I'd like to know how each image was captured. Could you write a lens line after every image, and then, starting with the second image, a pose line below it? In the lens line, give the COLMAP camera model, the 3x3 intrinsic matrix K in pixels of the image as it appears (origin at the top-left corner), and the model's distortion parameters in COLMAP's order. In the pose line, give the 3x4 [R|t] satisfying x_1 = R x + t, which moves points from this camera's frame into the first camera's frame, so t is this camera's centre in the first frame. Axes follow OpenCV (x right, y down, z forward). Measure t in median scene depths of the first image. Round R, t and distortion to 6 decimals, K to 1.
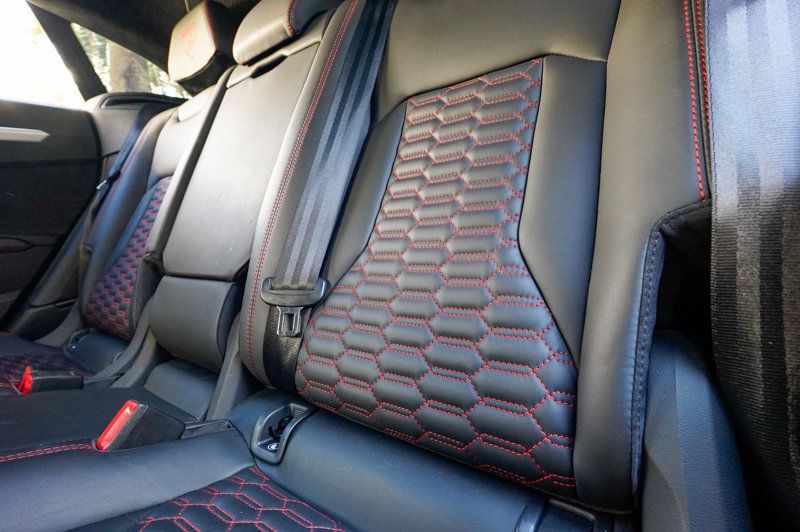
lens RADIAL K [[367.8, 0, 398.5], [0, 367.8, 263.4], [0, 0, 1]] dist [-0.016886, 0.008789]
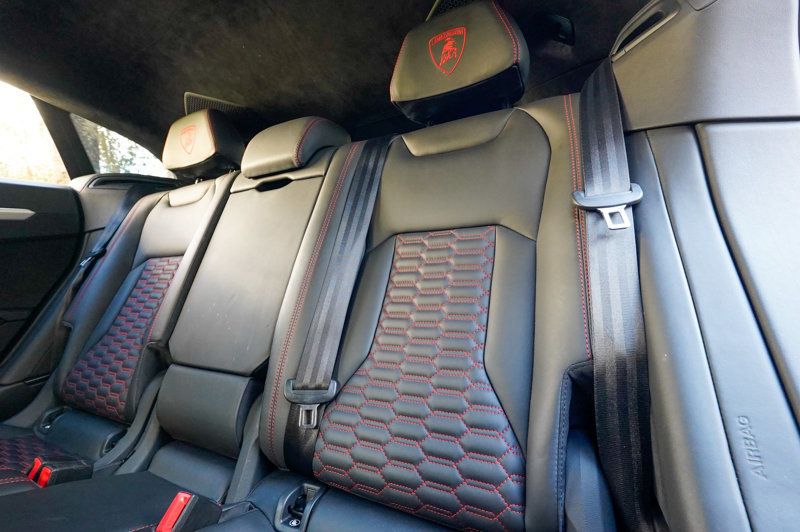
lens RADIAL K [[367.8, 0, 396.2], [0, 367.8, 265.0], [0, 0, 1]] dist [-0.016886, 0.008789]
pose [[0.991145, 0.019318, 0.131374, -0.163044], [-0.004083, 0.993327, -0.115258, -0.203570], [-0.132724, 0.113701, 0.984610, -0.326594]]
